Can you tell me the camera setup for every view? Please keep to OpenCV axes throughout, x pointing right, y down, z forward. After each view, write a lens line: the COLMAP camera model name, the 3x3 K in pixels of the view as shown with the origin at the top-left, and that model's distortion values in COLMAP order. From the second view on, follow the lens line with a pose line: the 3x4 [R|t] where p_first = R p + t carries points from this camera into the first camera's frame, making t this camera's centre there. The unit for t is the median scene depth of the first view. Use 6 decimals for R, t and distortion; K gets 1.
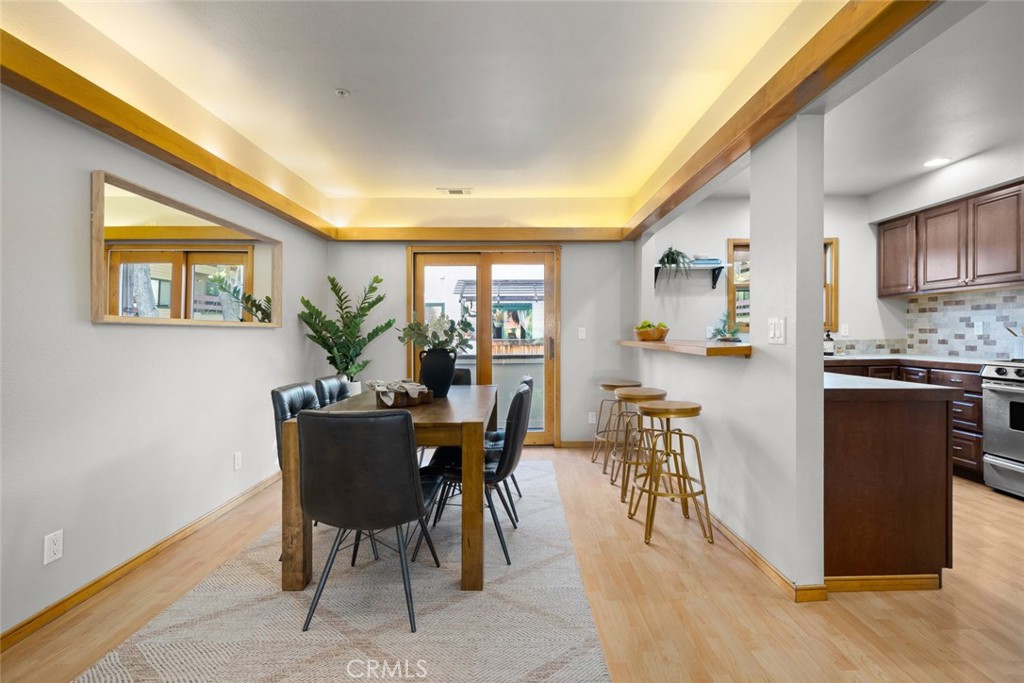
lens RADIAL K [[465.2, 0, 509.1], [0, 465.2, 336.9], [0, 0, 1]] dist [0.000167, -0.000242]
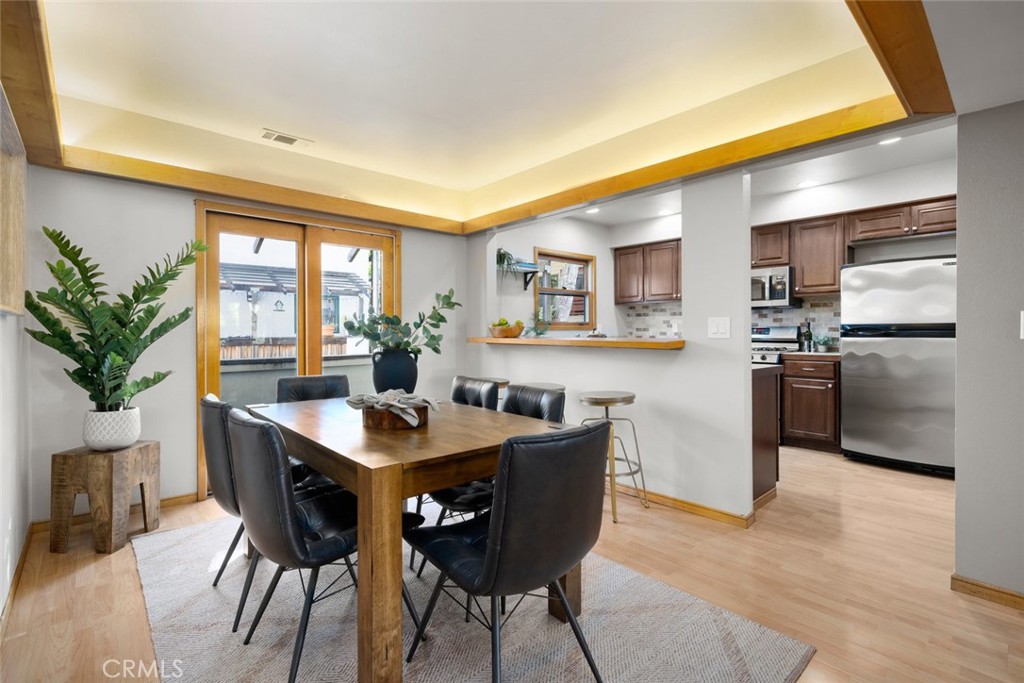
lens RADIAL K [[483.1, 0, 510.2], [0, 483.1, 332.8], [0, 0, 1]] dist [-0.002031, 0.000142]
pose [[0.736622, 0.001058, 0.676304, -0.371118], [0.002512, 0.999988, -0.004300, 0.001628], [-0.676300, 0.004866, 0.736610, 0.187945]]
